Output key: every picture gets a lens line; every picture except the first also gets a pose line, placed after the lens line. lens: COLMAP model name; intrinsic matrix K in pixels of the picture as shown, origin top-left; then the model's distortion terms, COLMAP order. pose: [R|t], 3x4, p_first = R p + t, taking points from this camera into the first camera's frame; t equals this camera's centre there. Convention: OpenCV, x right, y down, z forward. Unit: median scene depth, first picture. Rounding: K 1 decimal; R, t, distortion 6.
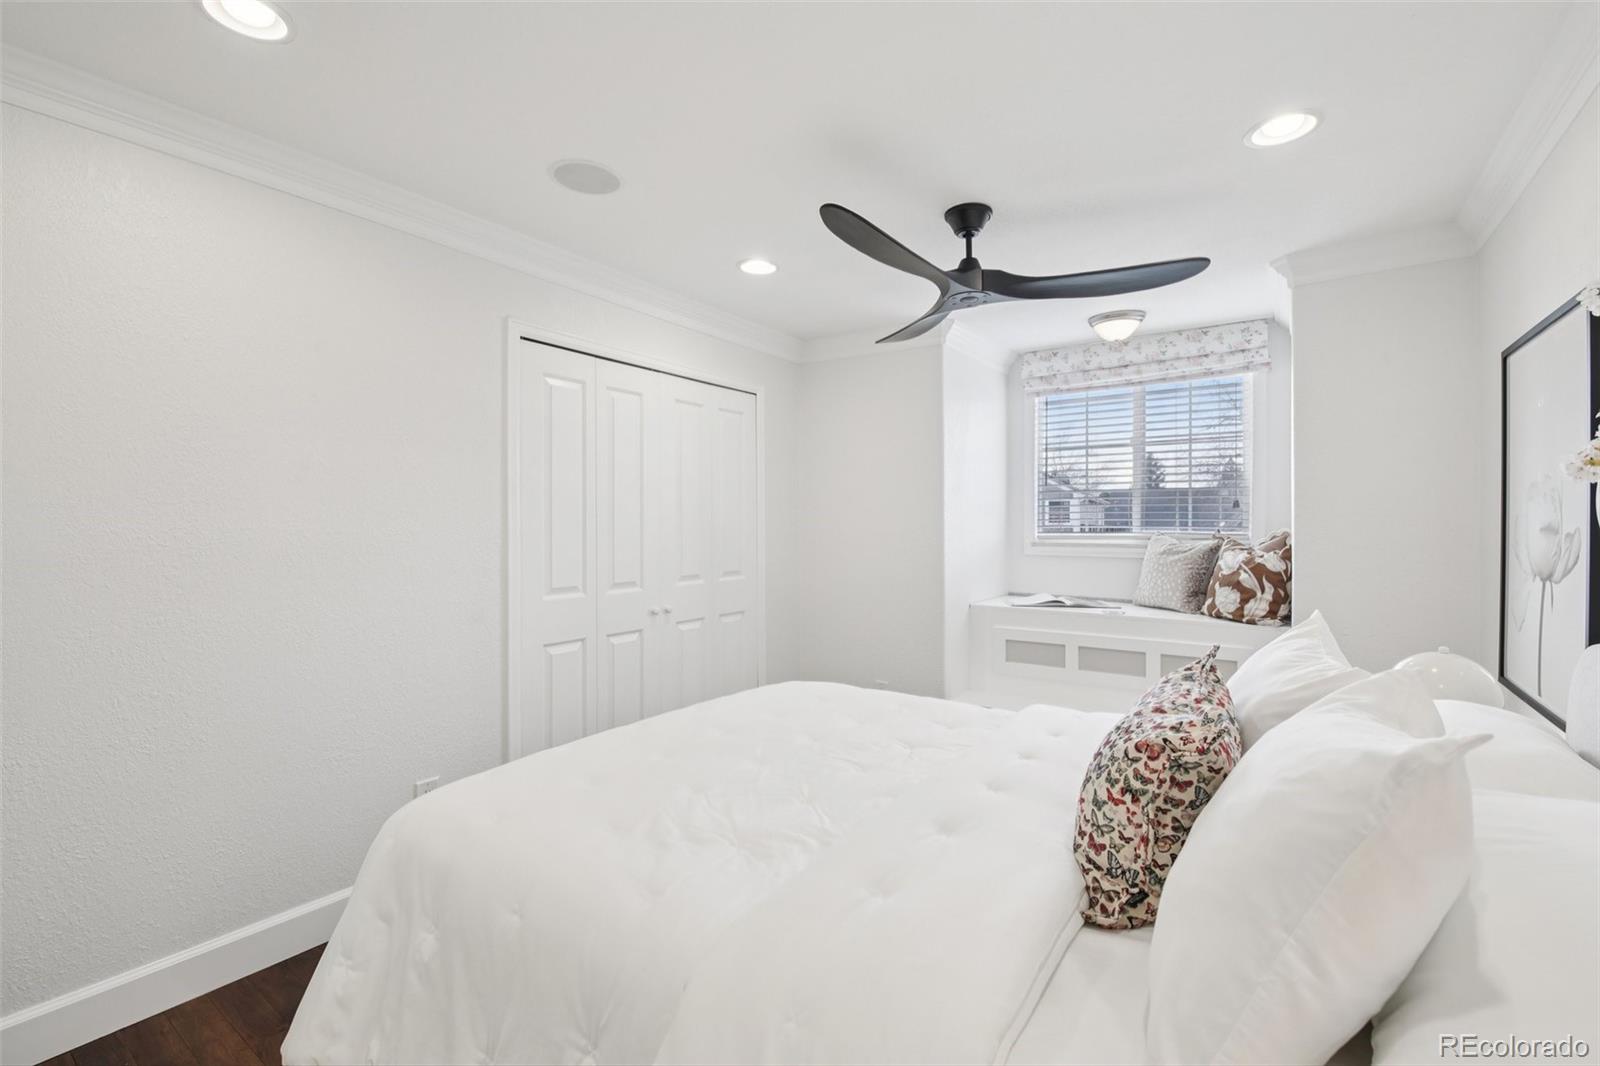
lens RADIAL K [[697.9, 0, 803.2], [0, 697.9, 527.8], [0, 0, 1]] dist [0.000864, -0.000420]
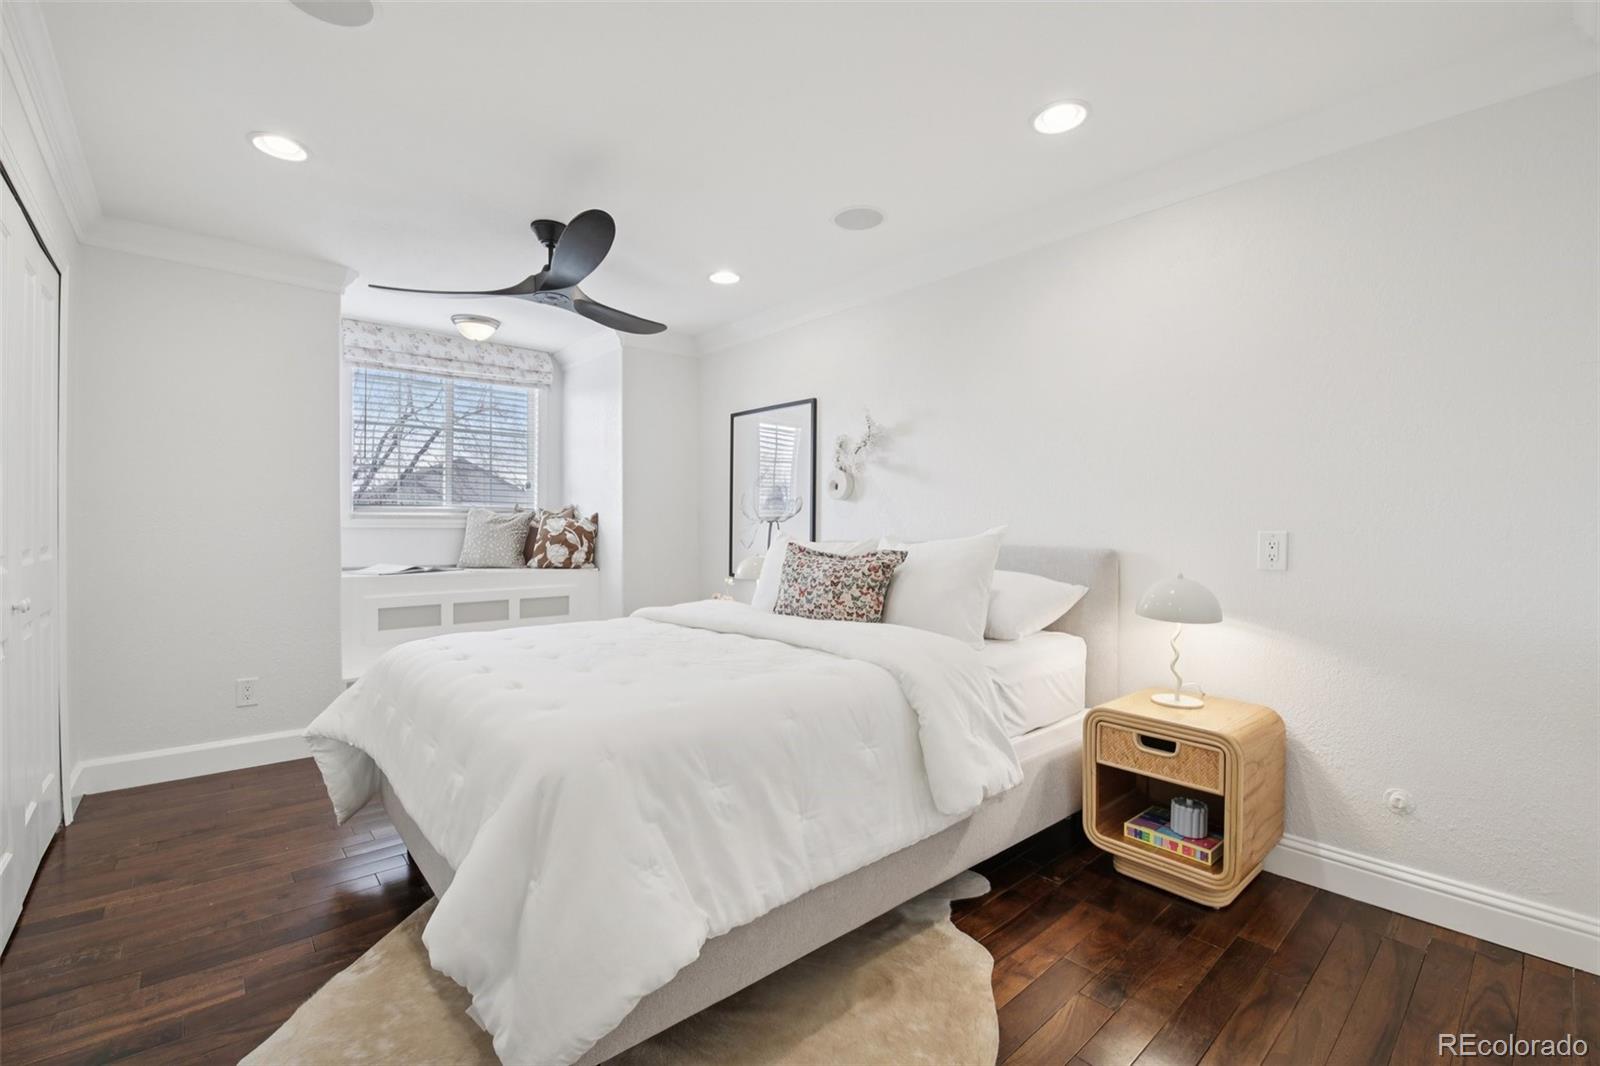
lens RADIAL K [[697.9, 0, 803.0], [0, 697.9, 531.8], [0, 0, 1]] dist [0.000864, -0.000420]
pose [[0.237694, -0.009513, 0.971294, -0.569557], [0.002291, 0.999955, 0.009233, 0.044954], [-0.971337, 0.000031, 0.237705, 0.185312]]
